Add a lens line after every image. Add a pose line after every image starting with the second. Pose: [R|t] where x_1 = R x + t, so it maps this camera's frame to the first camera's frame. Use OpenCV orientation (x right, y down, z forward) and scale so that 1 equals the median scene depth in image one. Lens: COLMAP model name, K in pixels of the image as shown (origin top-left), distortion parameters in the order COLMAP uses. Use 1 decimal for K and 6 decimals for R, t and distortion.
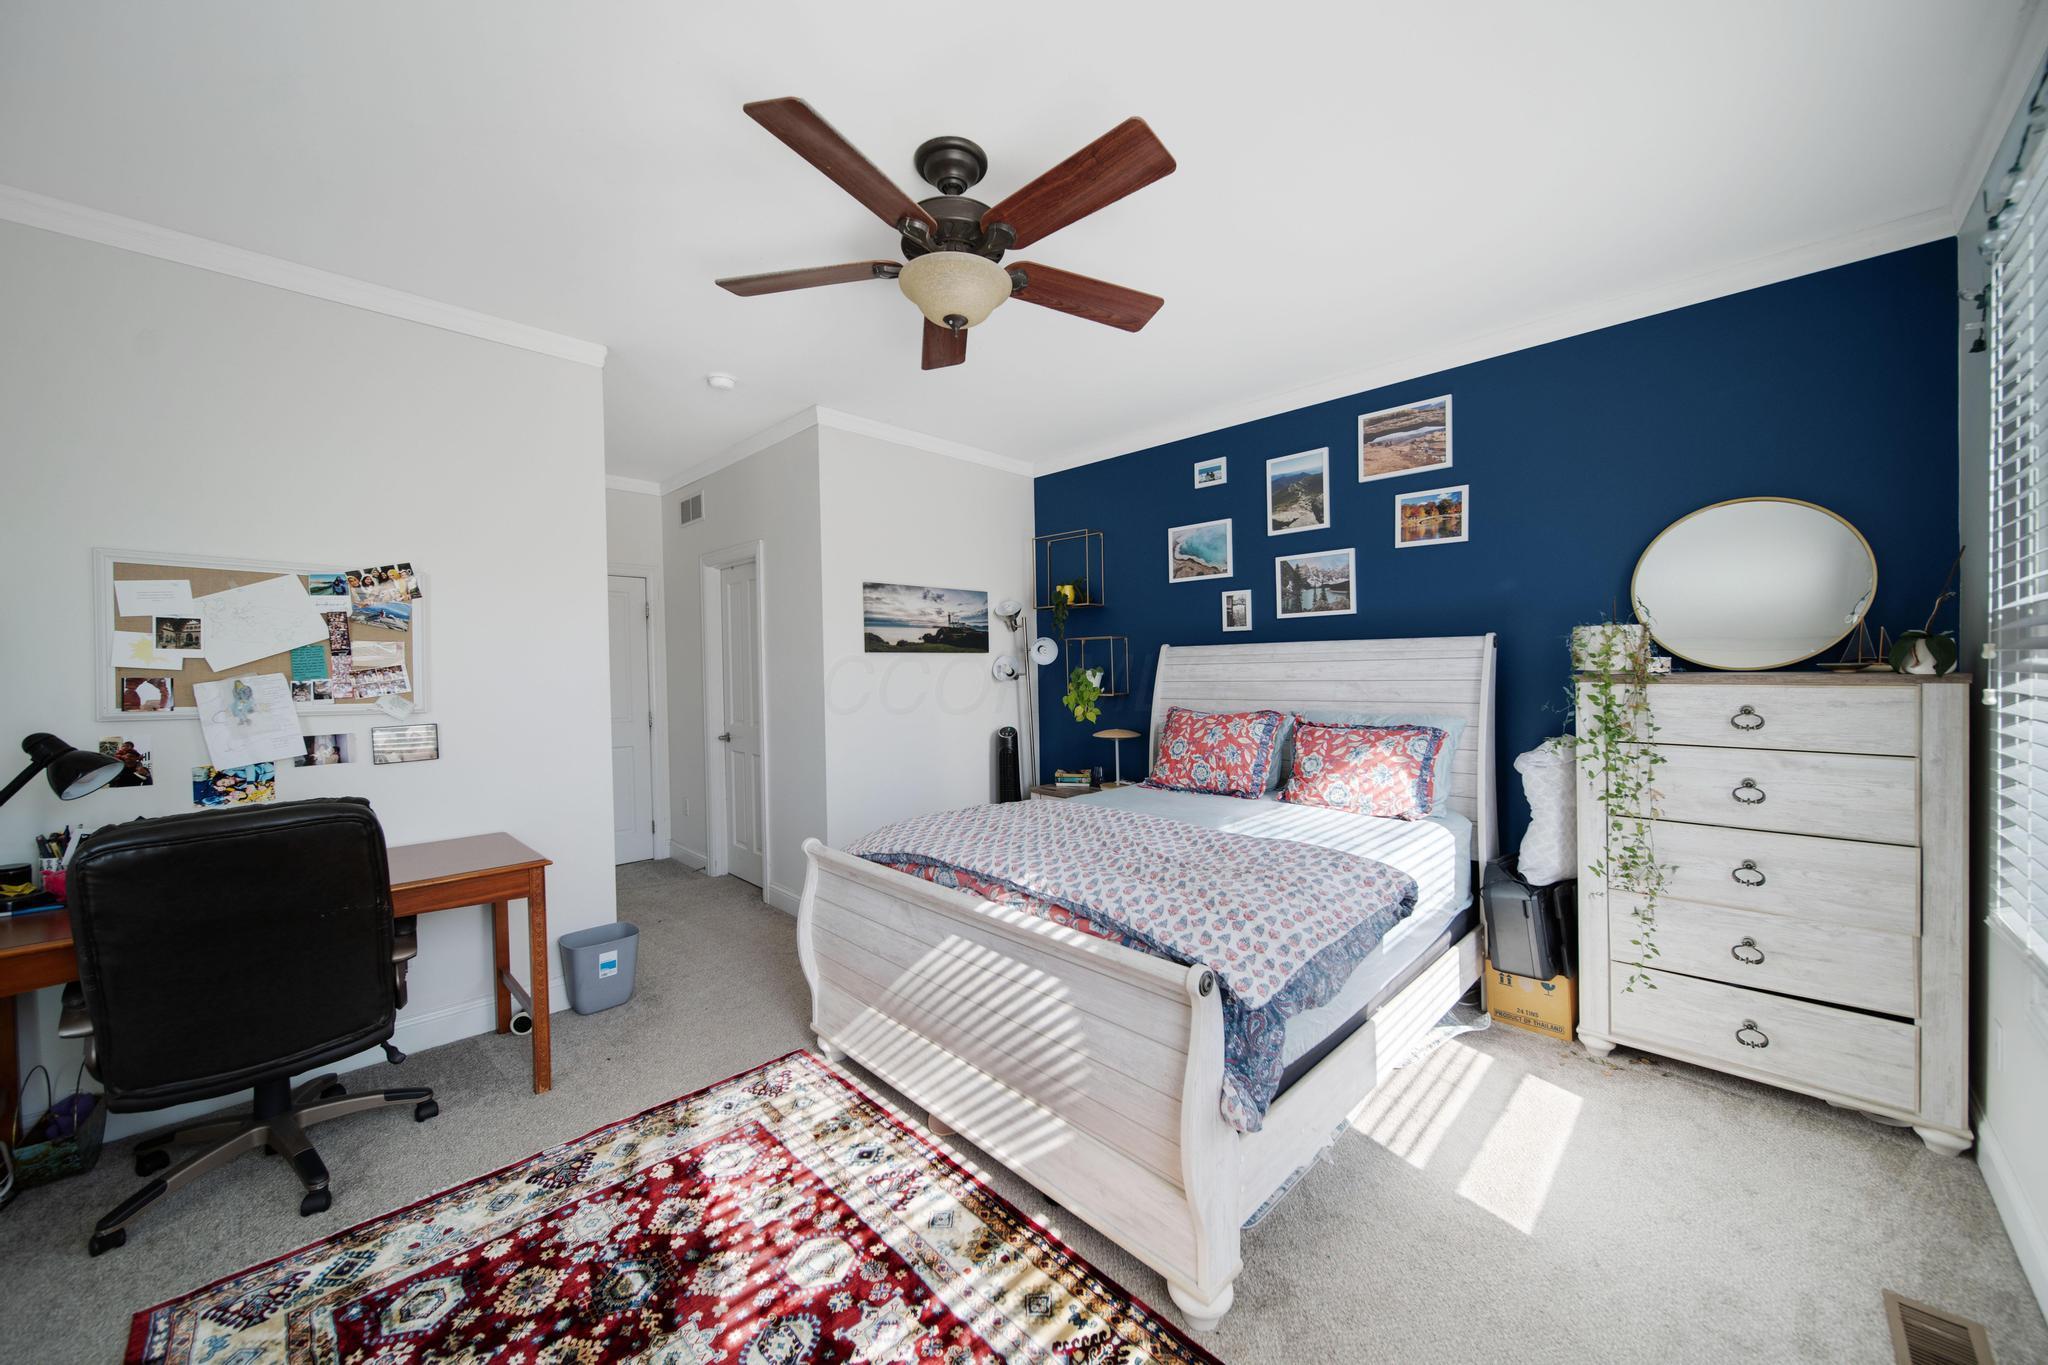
lens RADIAL K [[749.0, 0, 1025.1], [0, 749.0, 678.4], [0, 0, 1]] dist [-0.003643, -0.000337]
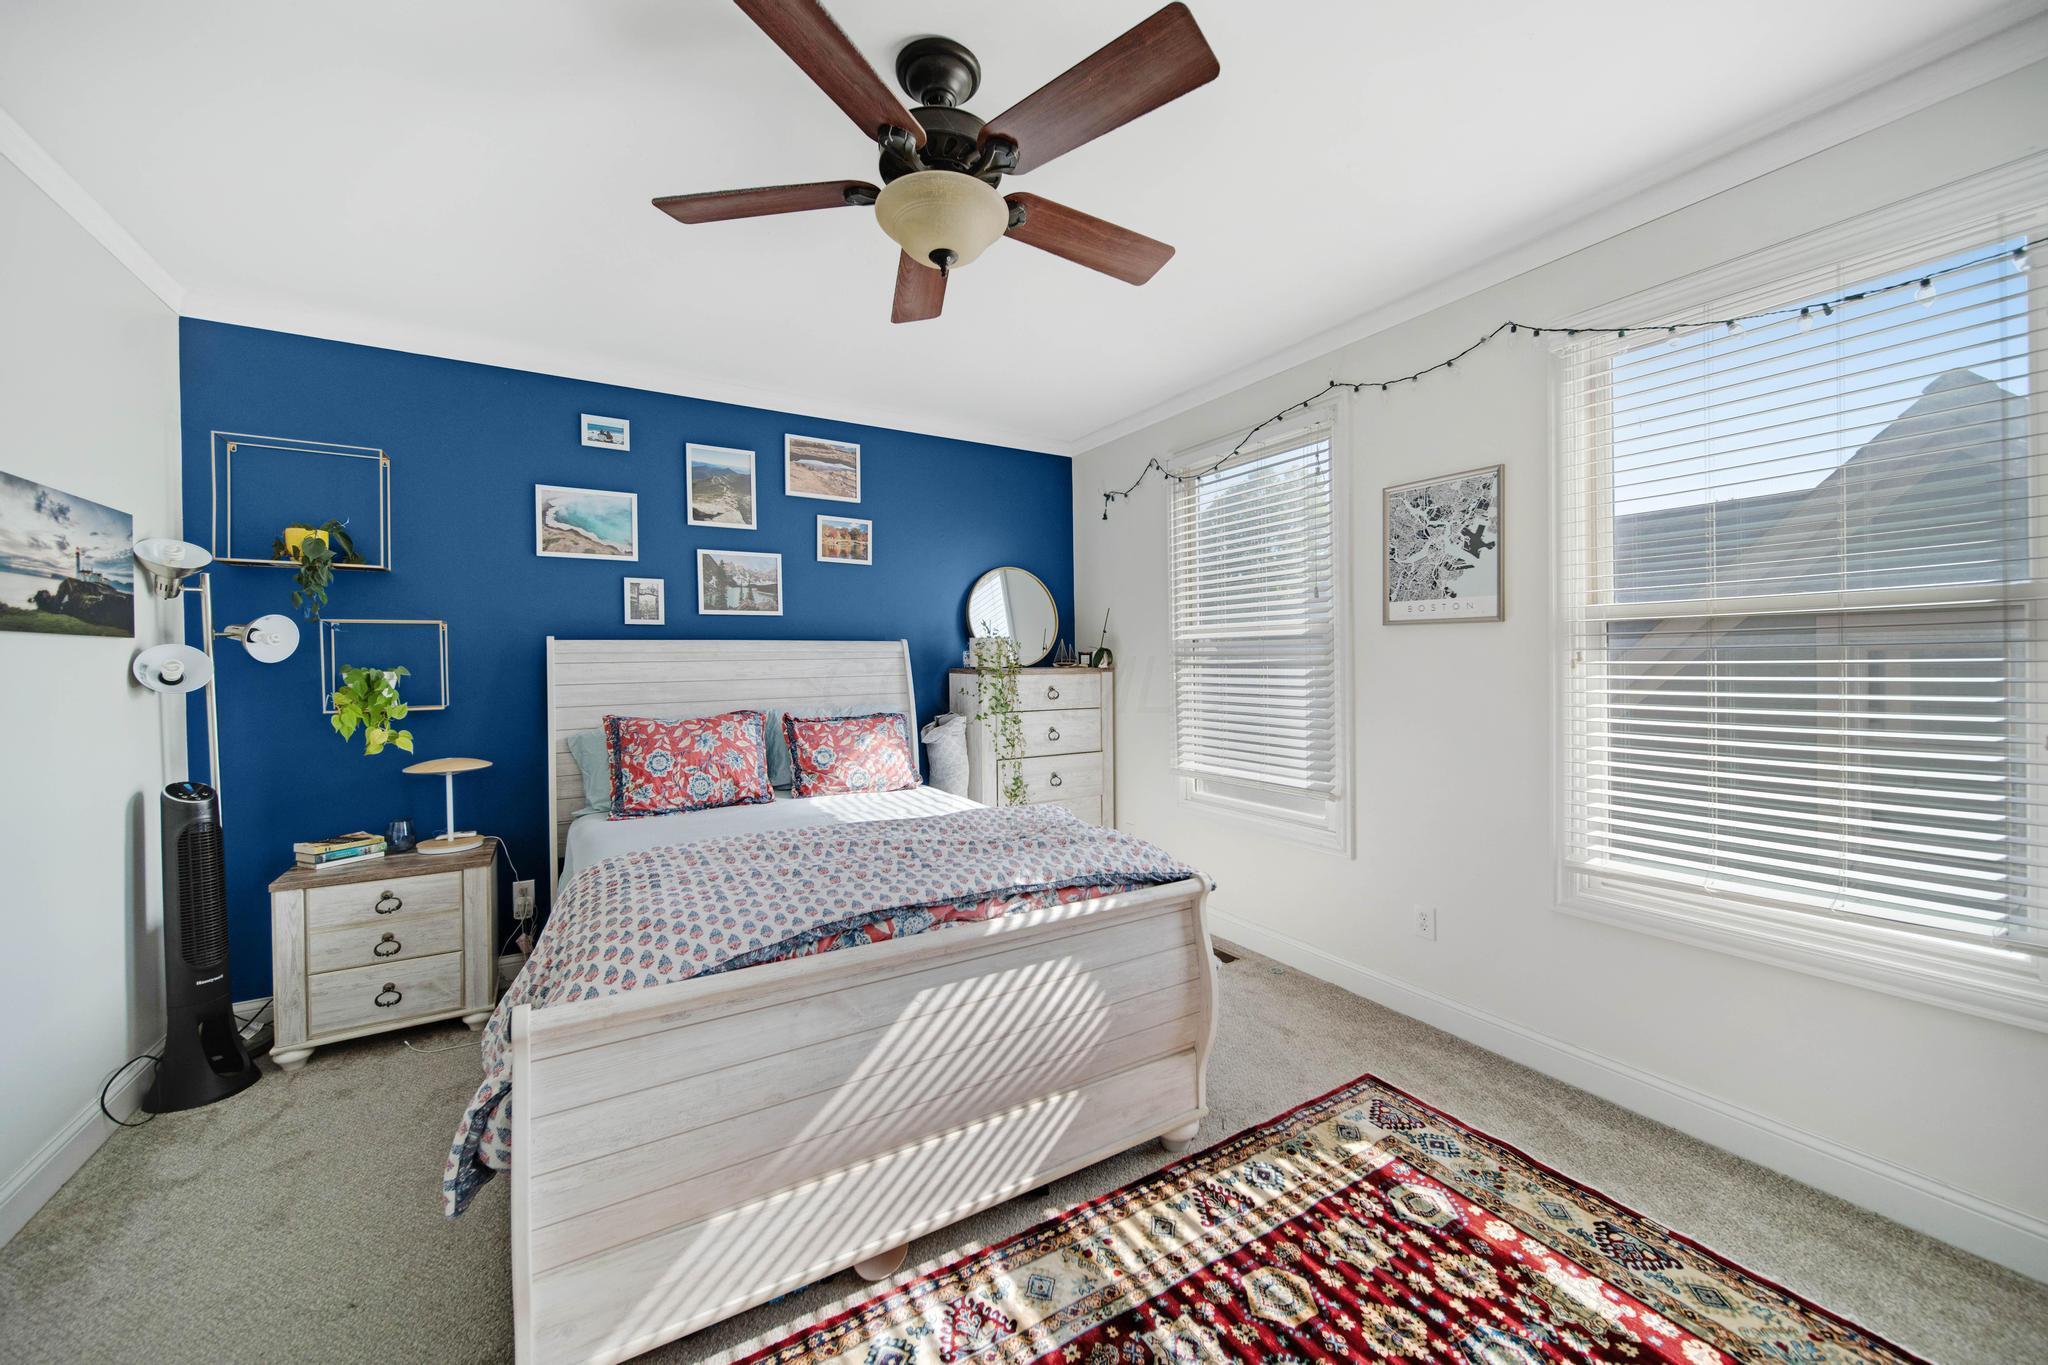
lens RADIAL K [[749.0, 0, 1026.1], [0, 749.0, 653.1], [0, 0, 1]] dist [-0.003643, -0.000337]
pose [[0.234849, 0.018903, 0.971848, -0.517252], [0.021595, 0.999463, -0.024658, 0.000684], [-0.971792, 0.026778, 0.234315, 0.416480]]
